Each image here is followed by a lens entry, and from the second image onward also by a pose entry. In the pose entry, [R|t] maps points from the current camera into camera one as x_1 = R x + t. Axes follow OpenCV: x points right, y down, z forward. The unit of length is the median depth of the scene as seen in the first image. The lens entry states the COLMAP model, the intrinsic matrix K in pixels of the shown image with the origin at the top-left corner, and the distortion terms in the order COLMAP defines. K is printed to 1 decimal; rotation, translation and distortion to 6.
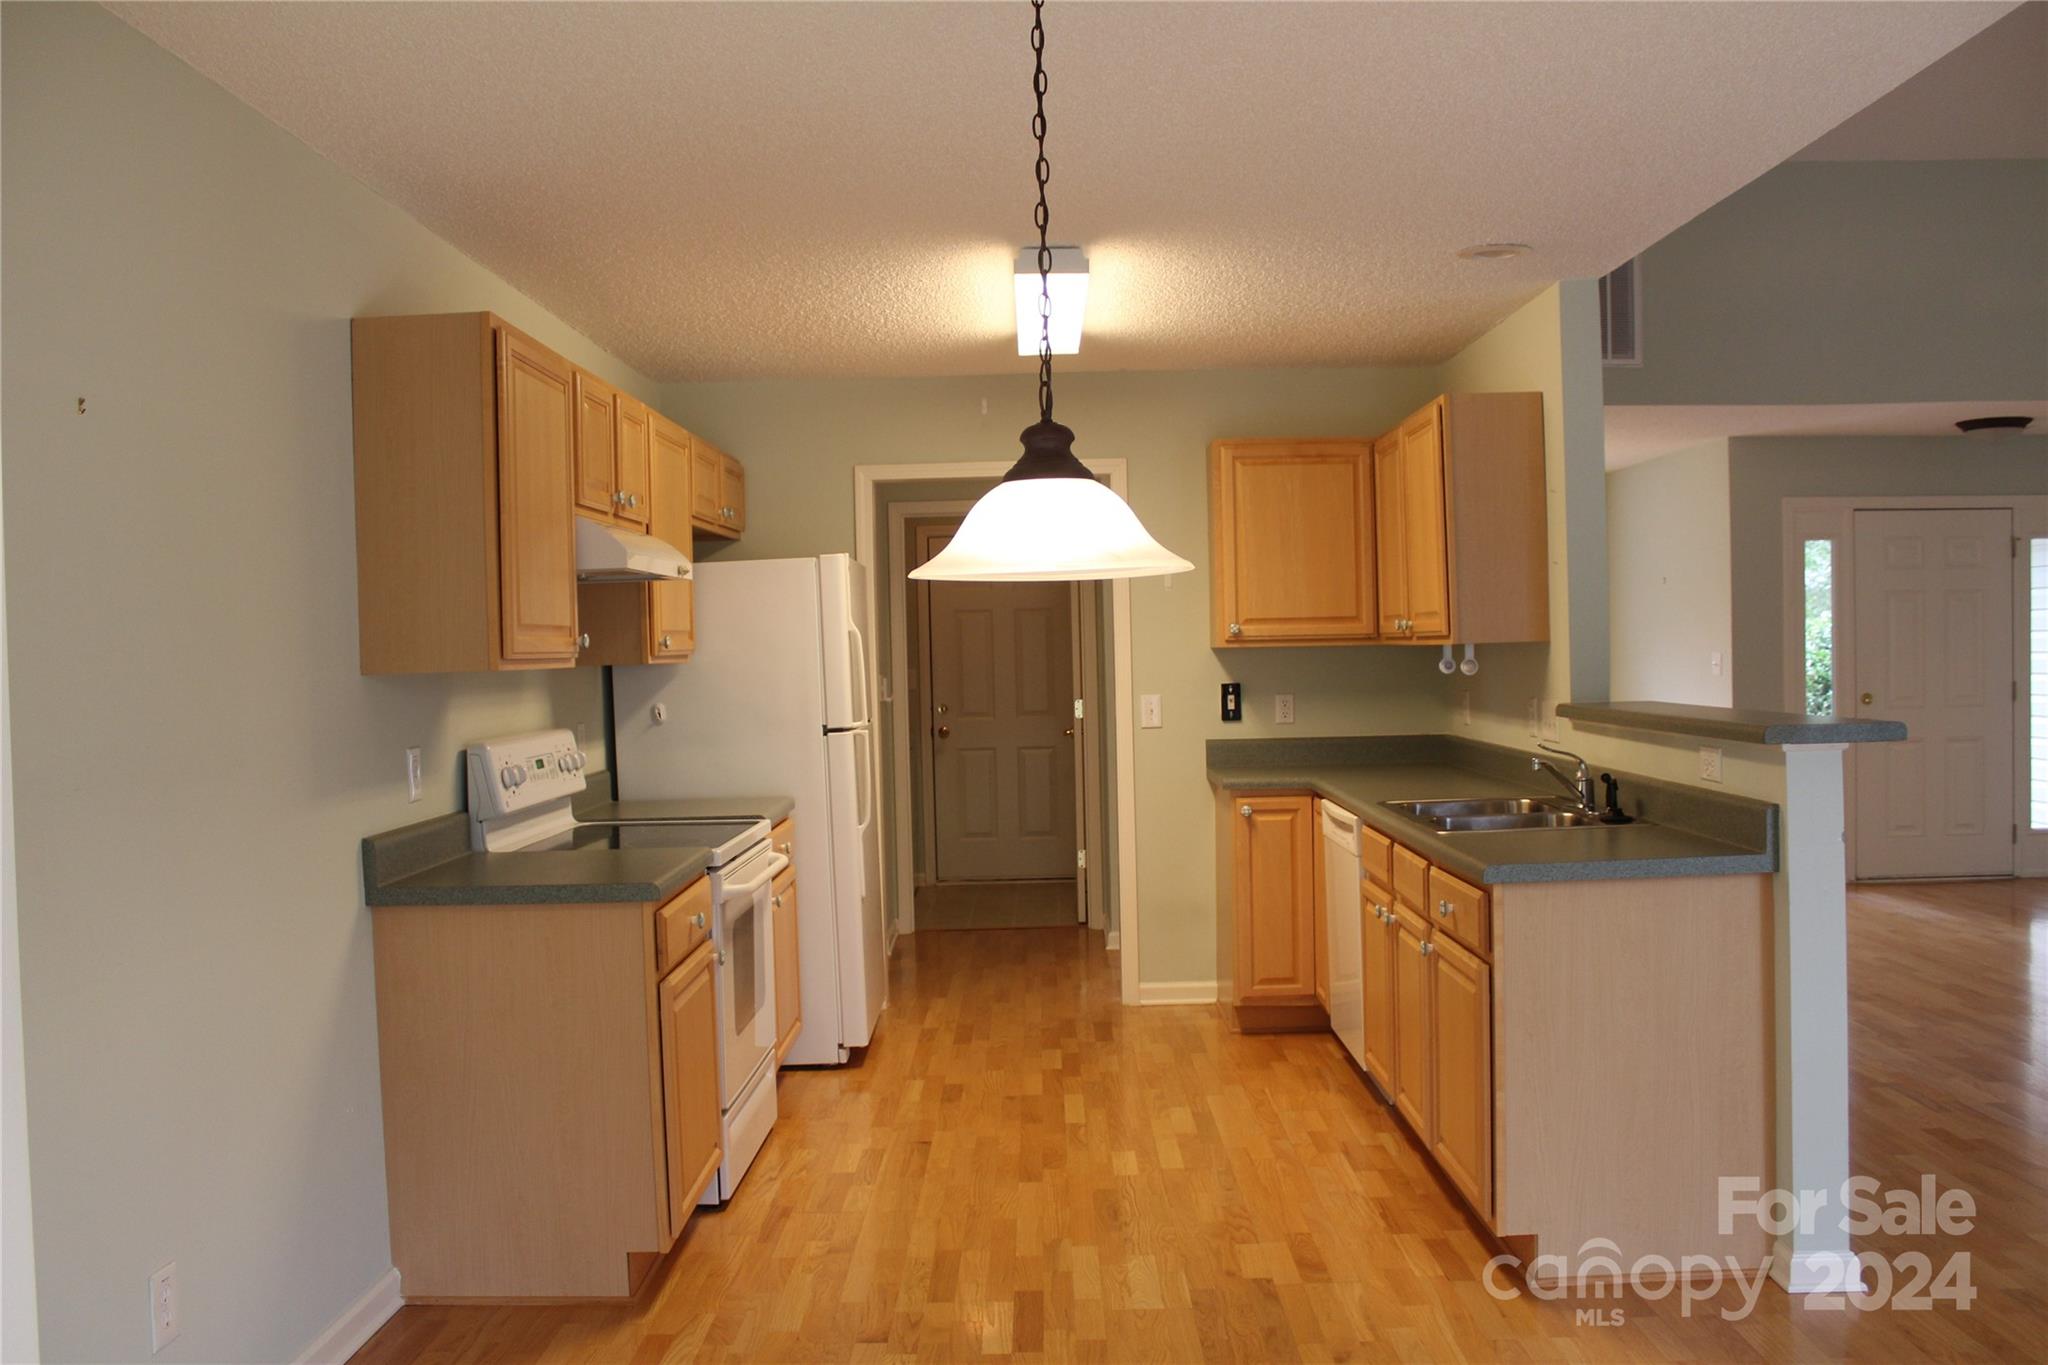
lens RADIAL K [[1703.1, 0, 1003.3], [0, 1703.1, 682.7], [0, 0, 1]] dist [-0.167055, 0.149671]
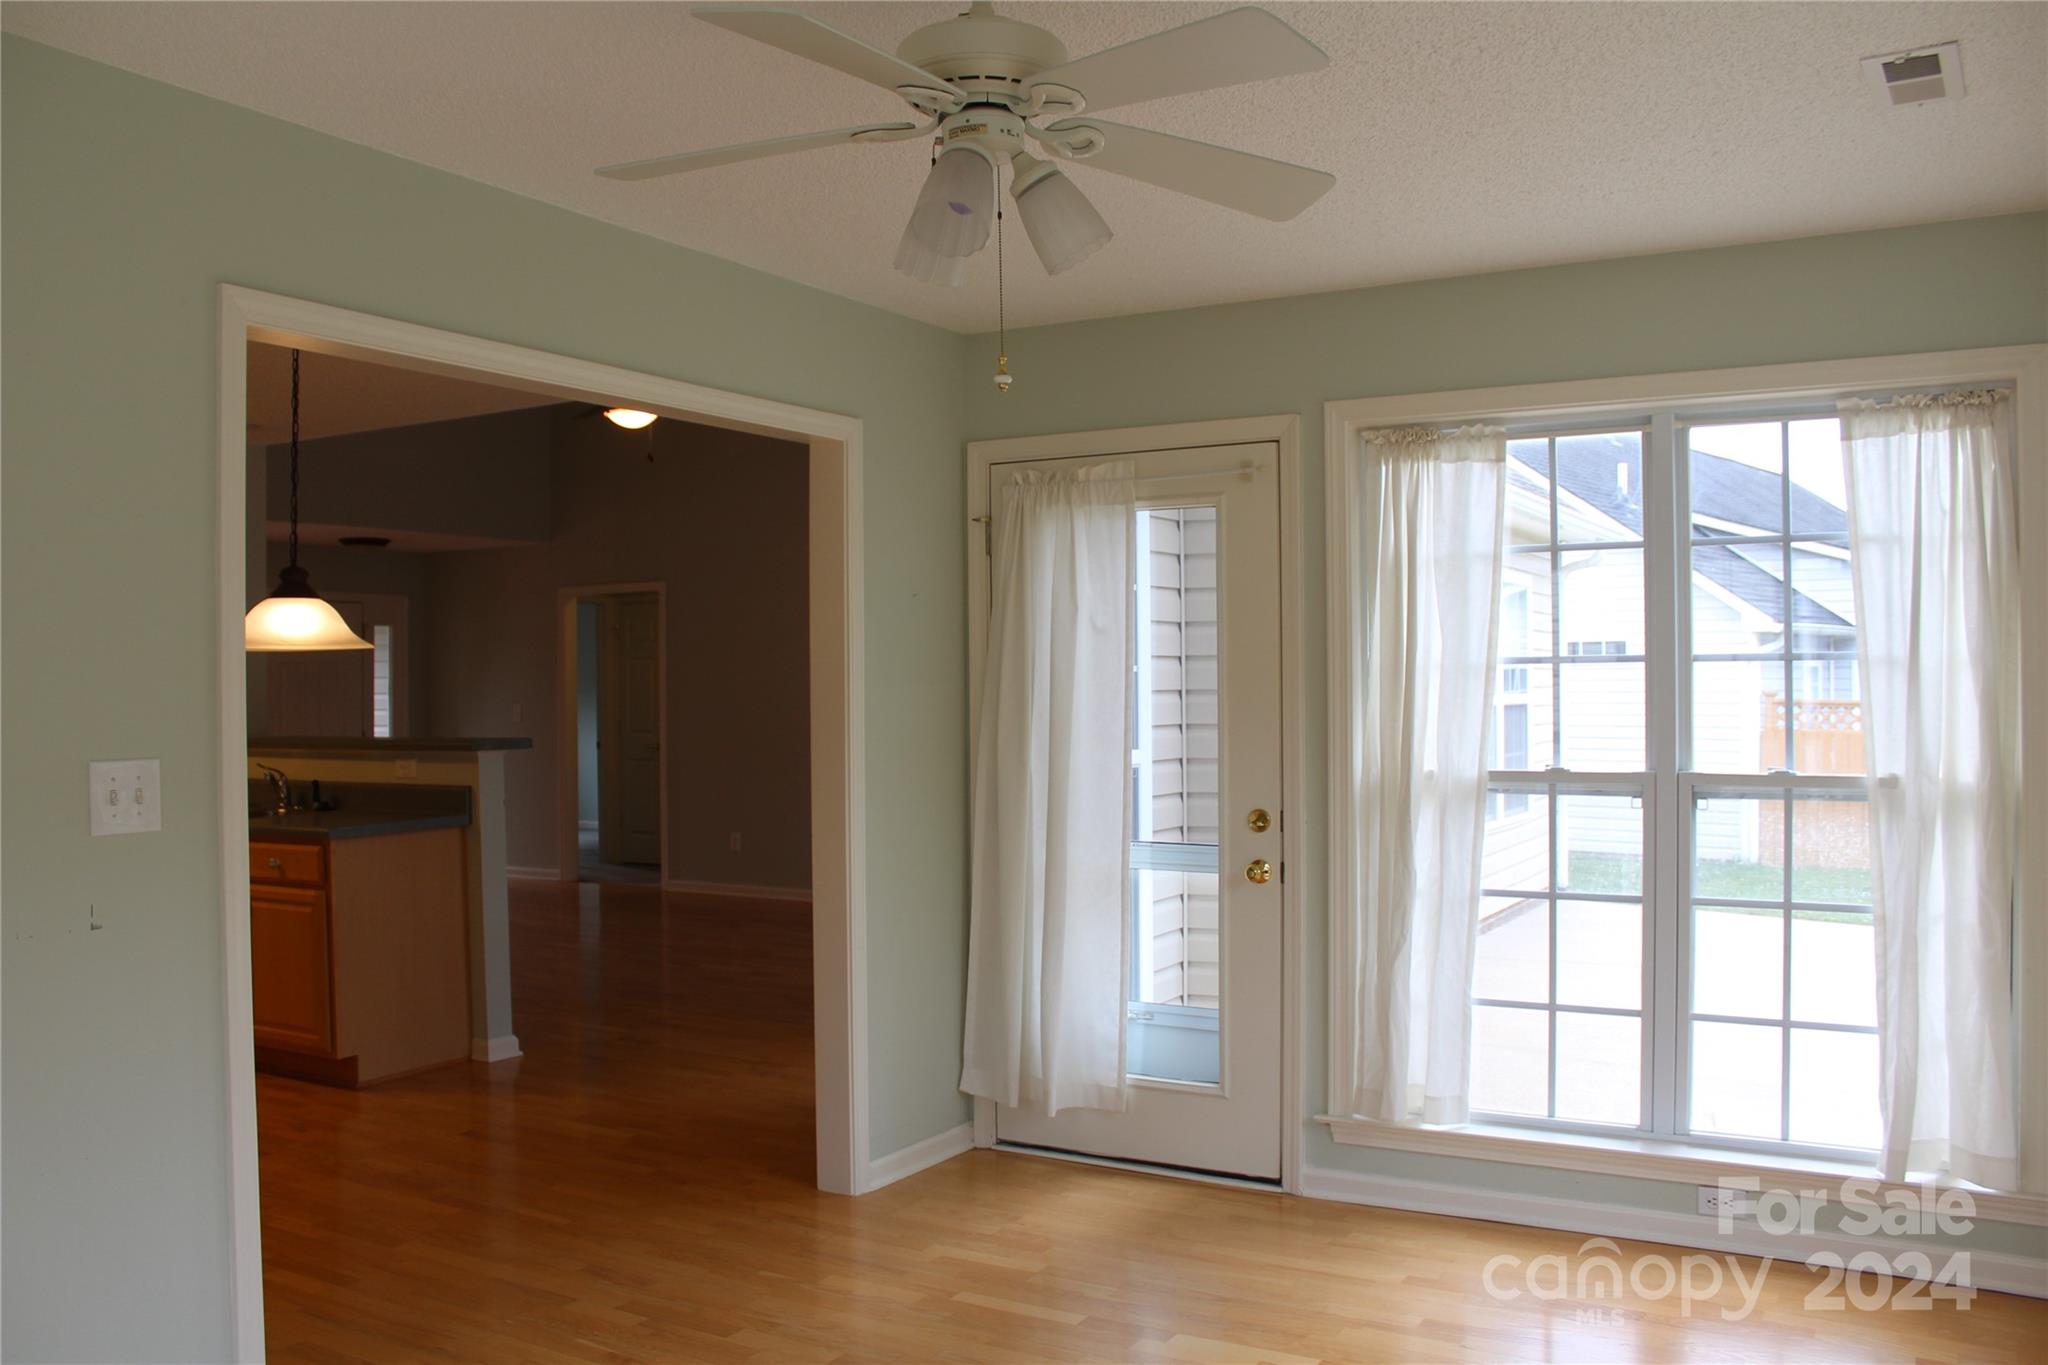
lens RADIAL K [[1703.1, 0, 1003.3], [0, 1703.1, 682.7], [0, 0, 1]] dist [-0.167055, 0.149671]
pose [[0.499679, 0.019189, 0.865998, -0.468155], [0.015601, 0.999393, -0.031147, 0.016395], [-0.866070, 0.029074, 0.499077, -0.225194]]
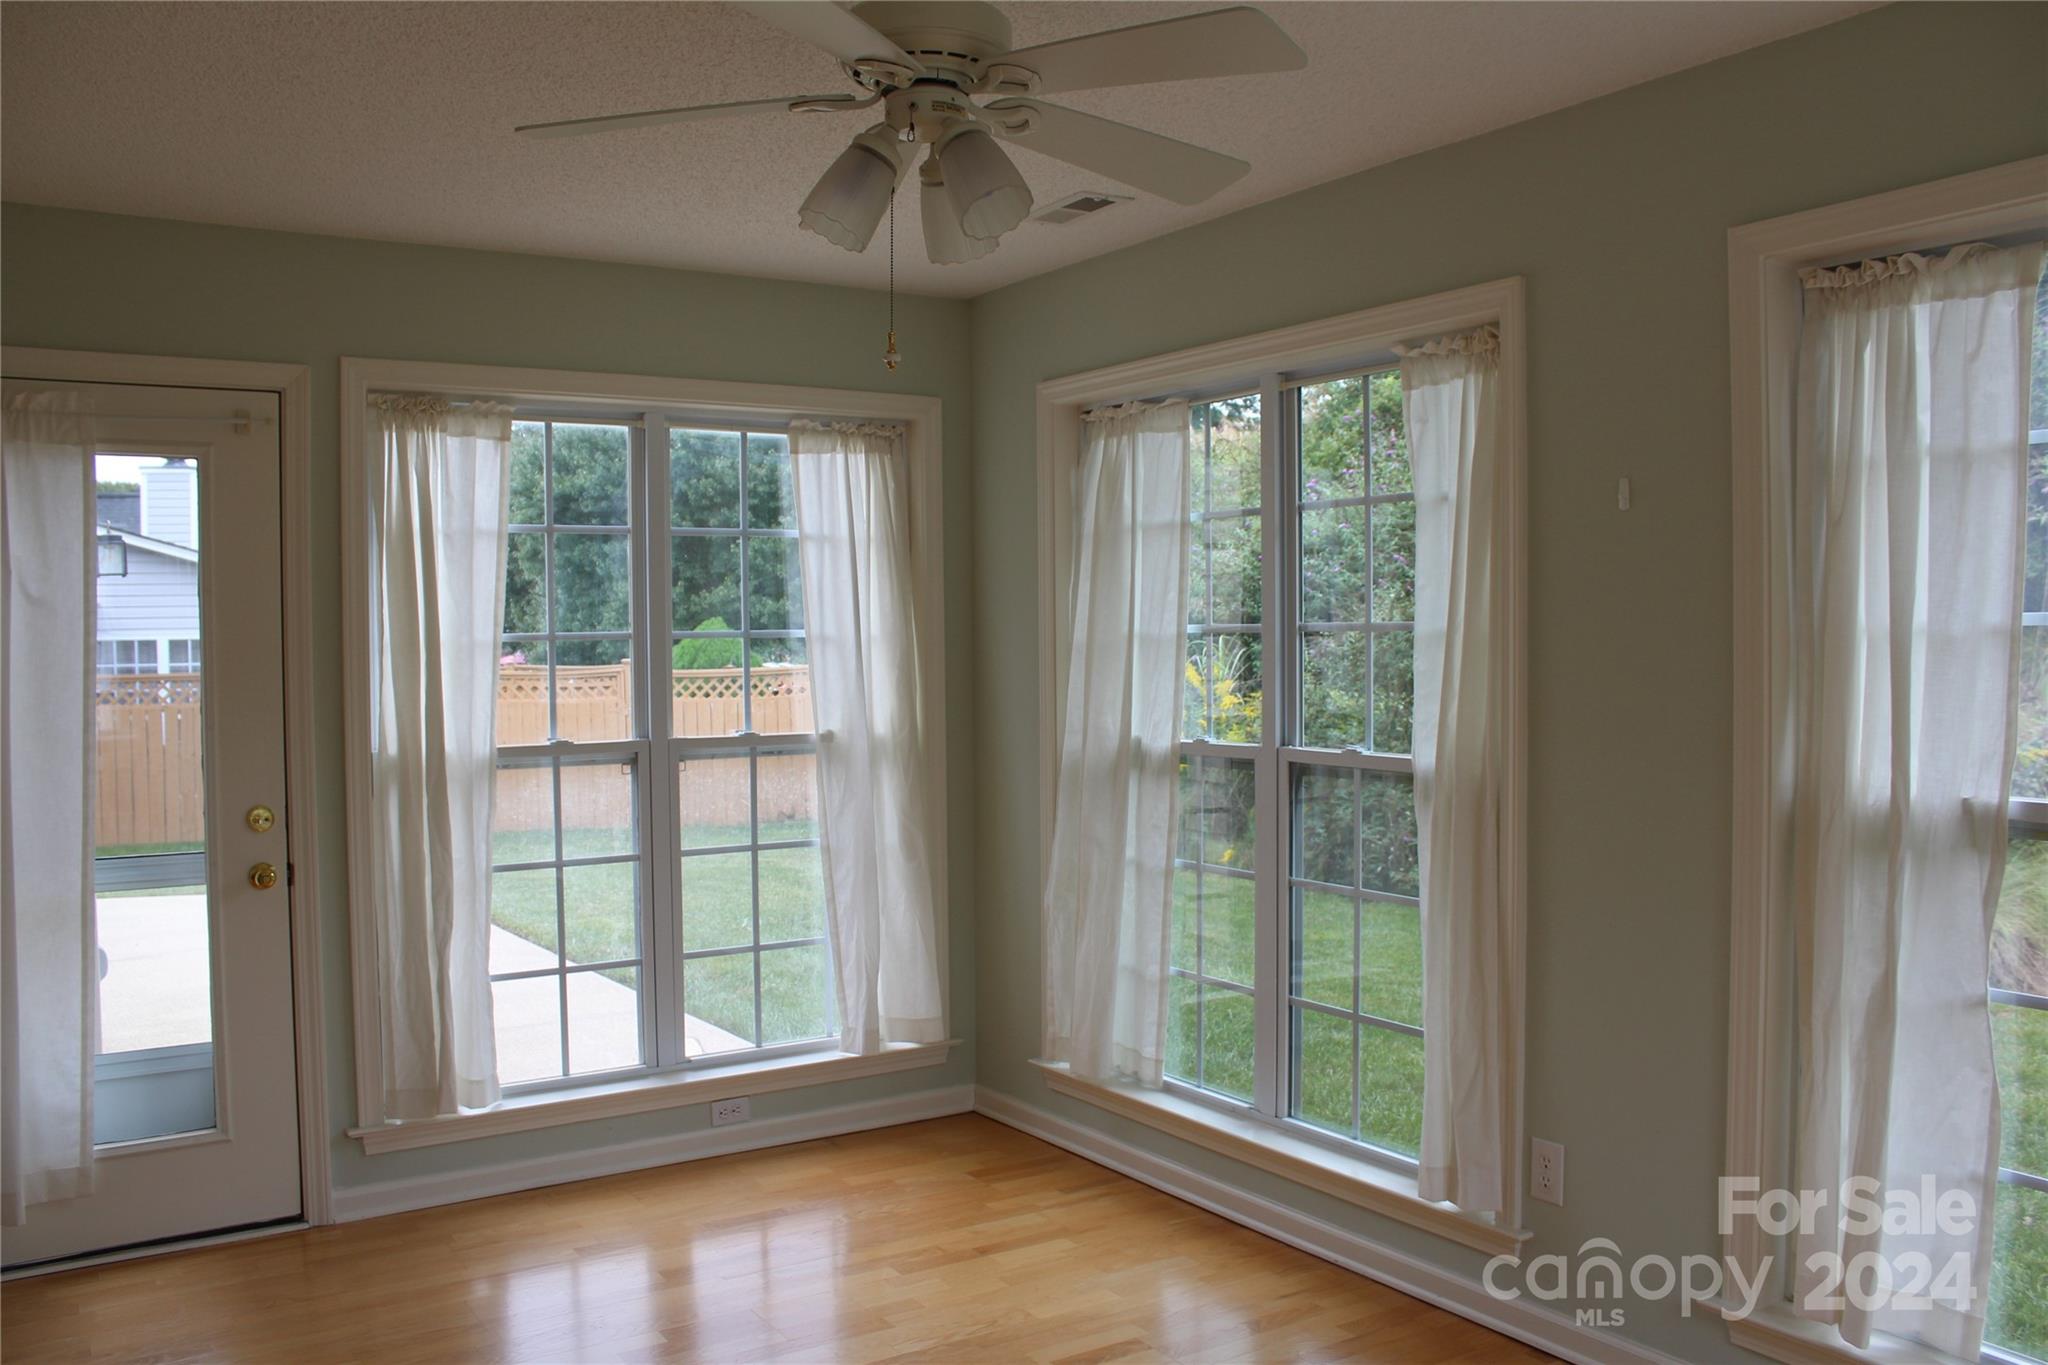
lens RADIAL K [[1703.1, 0, 1003.3], [0, 1703.1, 682.7], [0, 0, 1]] dist [-0.167055, 0.149671]
pose [[-0.552005, 0.008169, 0.833801, -0.463420], [0.044531, 0.998814, 0.019695, 0.003075], [-0.832651, 0.048002, -0.551714, 0.154615]]
